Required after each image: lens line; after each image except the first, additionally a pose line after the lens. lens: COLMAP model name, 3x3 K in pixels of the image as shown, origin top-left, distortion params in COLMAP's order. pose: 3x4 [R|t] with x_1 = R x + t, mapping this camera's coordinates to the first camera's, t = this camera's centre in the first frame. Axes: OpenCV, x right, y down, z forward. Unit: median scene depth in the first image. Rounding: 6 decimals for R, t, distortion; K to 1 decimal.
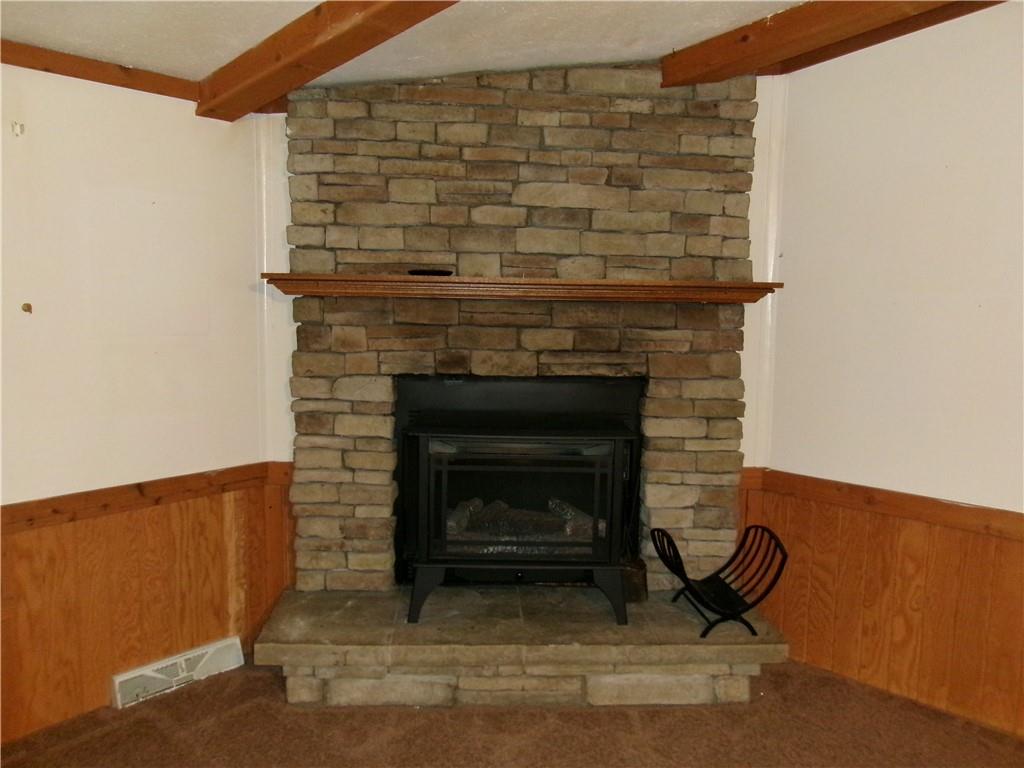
lens RADIAL K [[804.6, 0, 512.0], [0, 804.6, 384.0], [0, 0, 1]] dist [-0.006031, 0.036638]
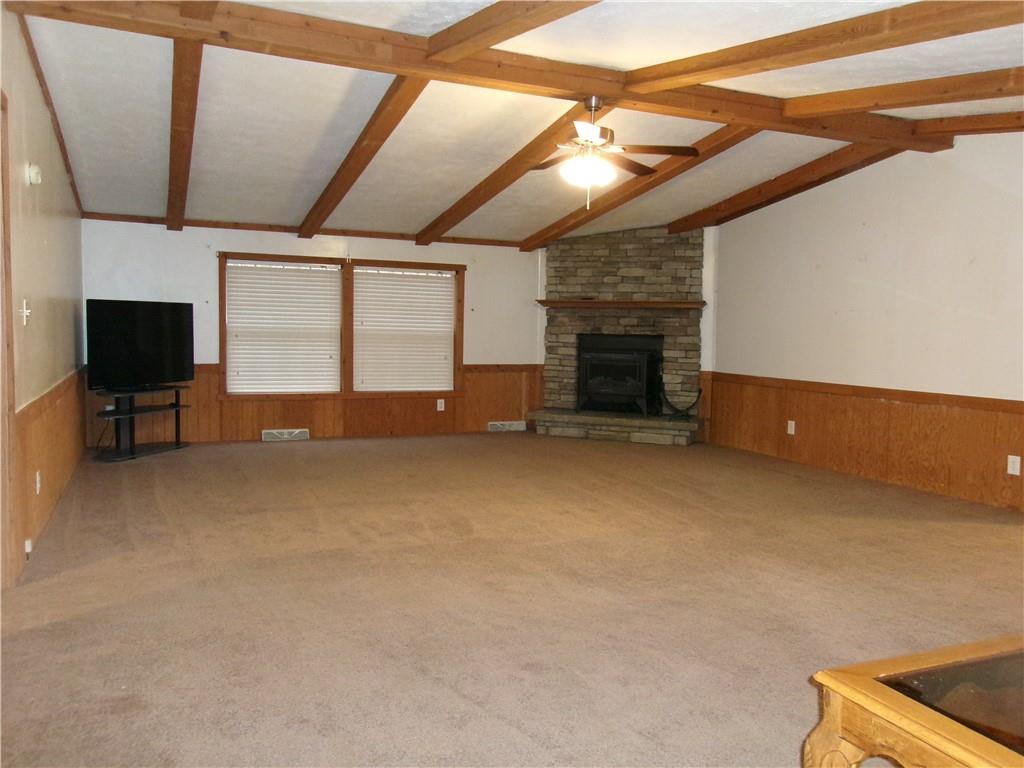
lens RADIAL K [[804.6, 0, 512.0], [0, 804.6, 384.0], [0, 0, 1]] dist [-0.006031, 0.036638]
pose [[0.914588, 0.027523, -0.403449, 0.839140], [-0.046464, 0.998226, -0.037230, 0.296784], [0.401708, 0.052796, 0.914244, -1.806058]]
